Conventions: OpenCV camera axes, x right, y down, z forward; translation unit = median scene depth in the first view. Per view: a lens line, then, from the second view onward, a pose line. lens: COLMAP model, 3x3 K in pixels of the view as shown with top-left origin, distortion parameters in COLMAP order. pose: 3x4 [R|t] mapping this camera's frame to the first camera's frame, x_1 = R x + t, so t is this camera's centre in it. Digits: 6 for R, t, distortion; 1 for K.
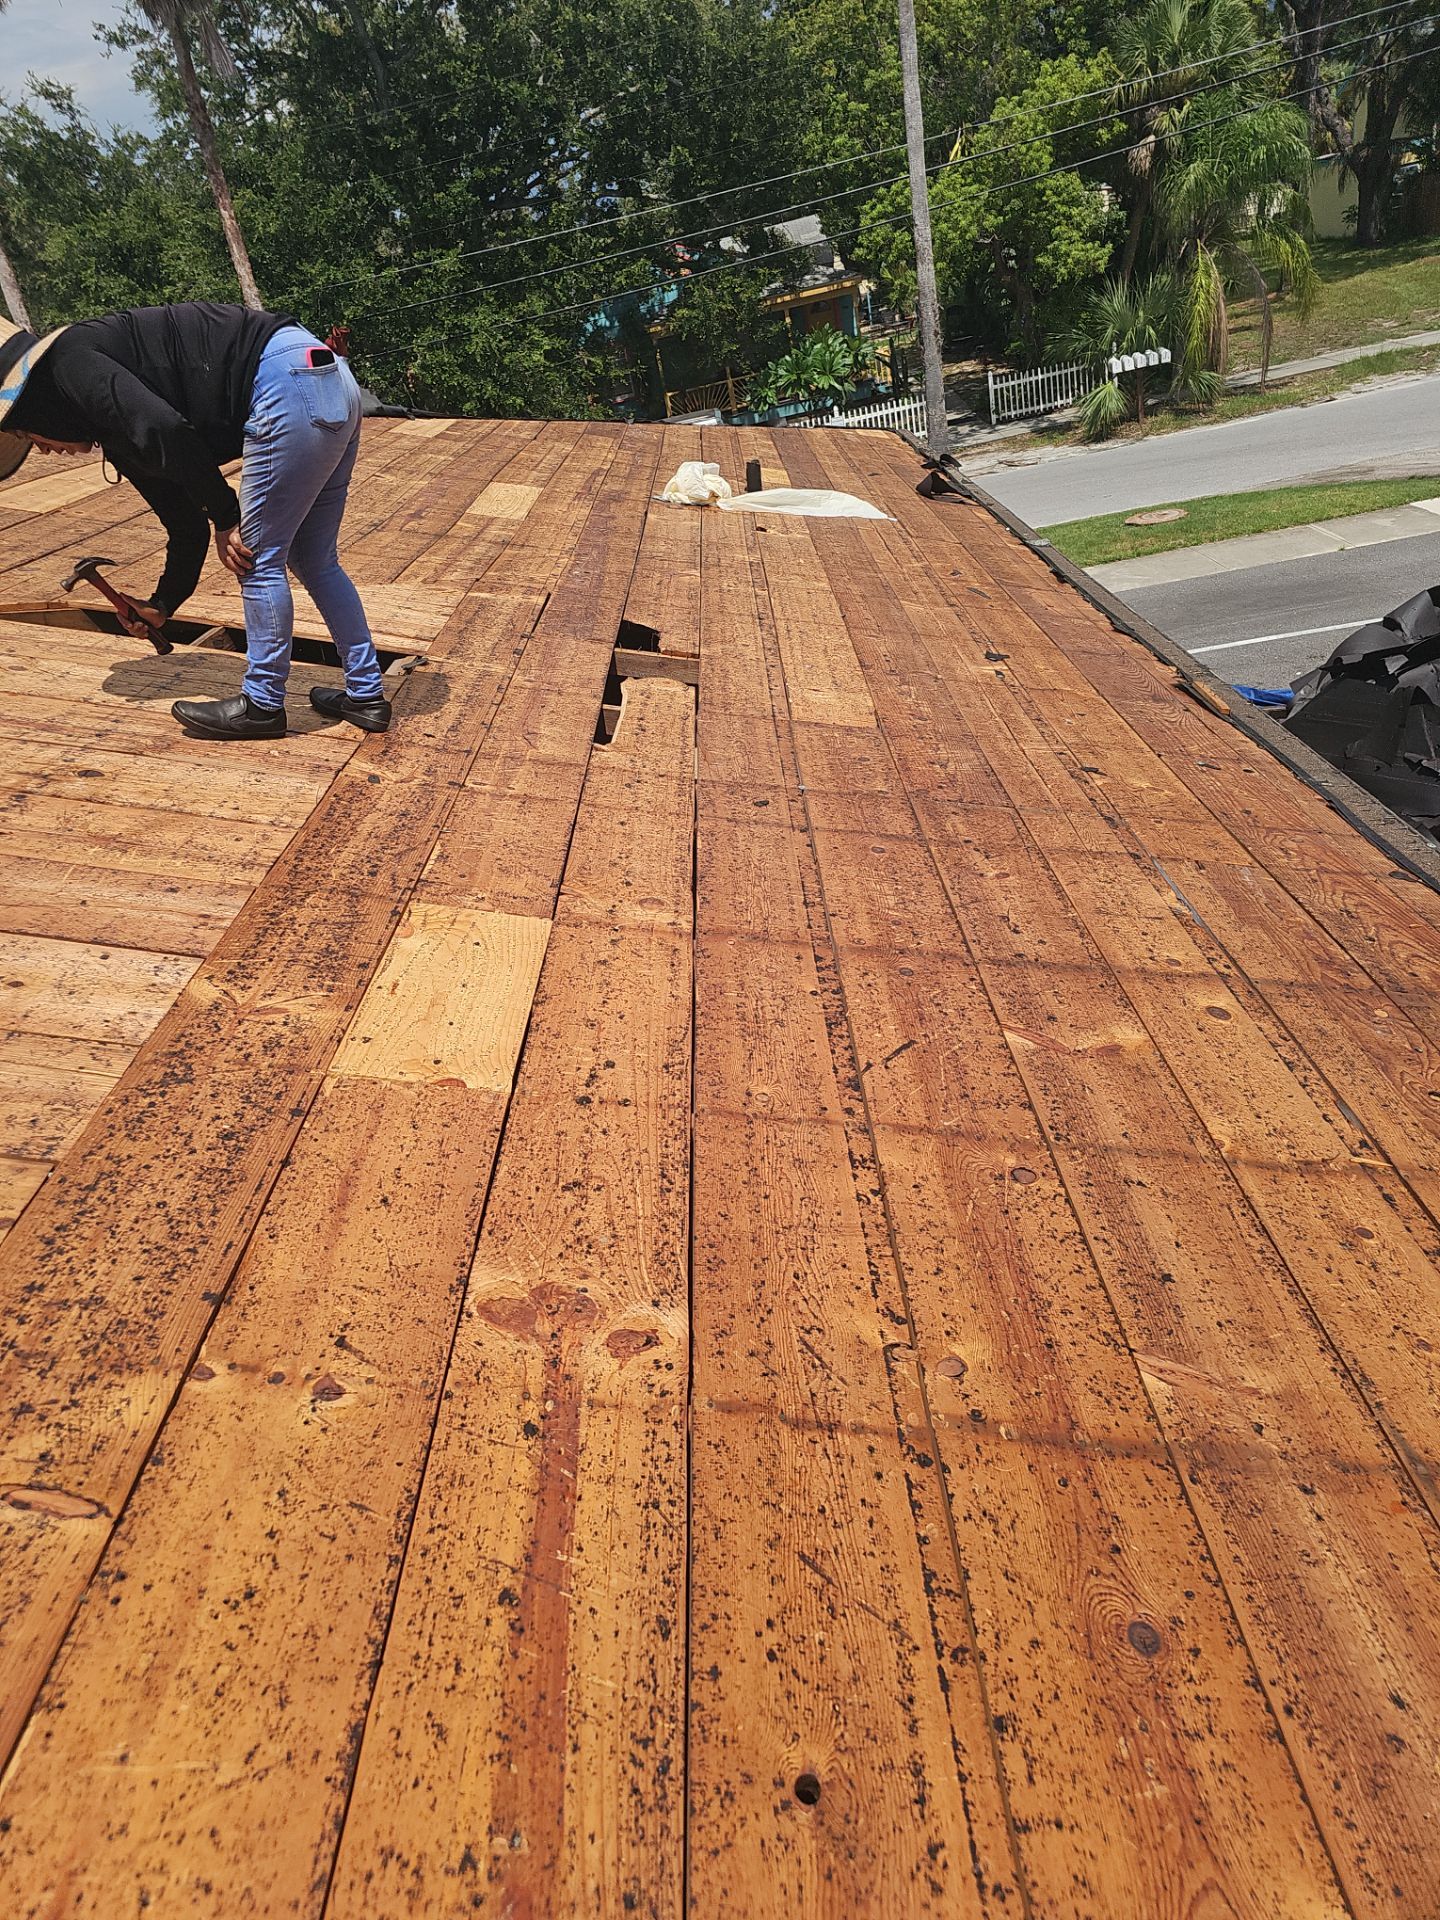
lens RADIAL K [[1259.0, 0, 679.0], [0, 1259.0, 979.0], [0, 0, 1]] dist [0.048333, -0.038626]
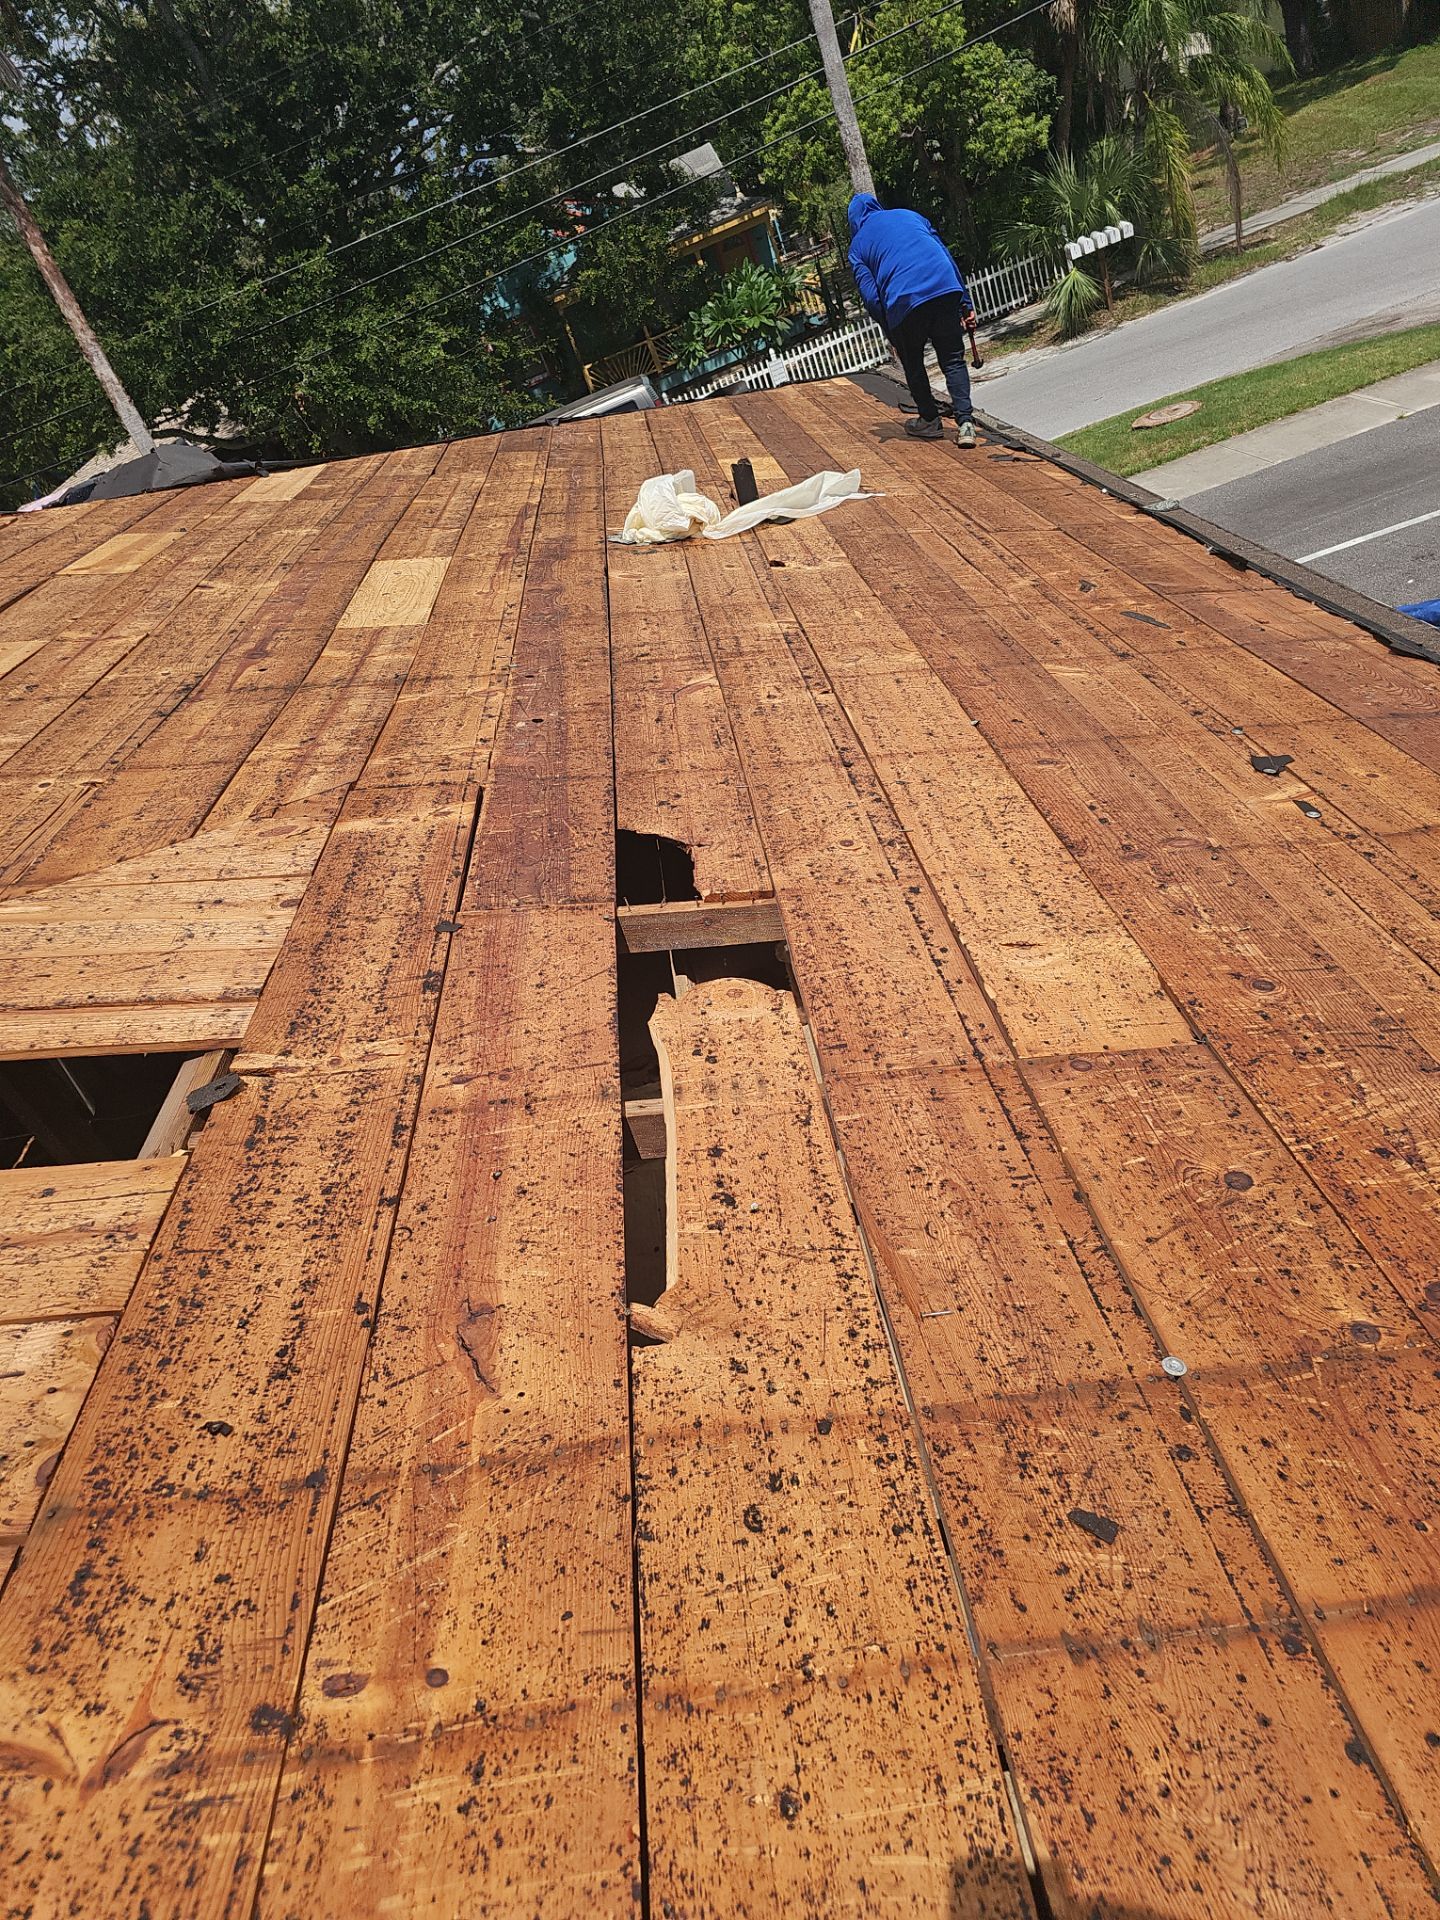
lens RADIAL K [[1259.0, 0, 723.6], [0, 1259.0, 984.4], [0, 0, 1]] dist [0.048333, -0.038626]
pose [[0.983634, -0.179724, 0.012795, -0.004453], [0.179227, 0.983257, 0.032899, -0.056101], [-0.018494, -0.030068, 0.999377, 0.109656]]
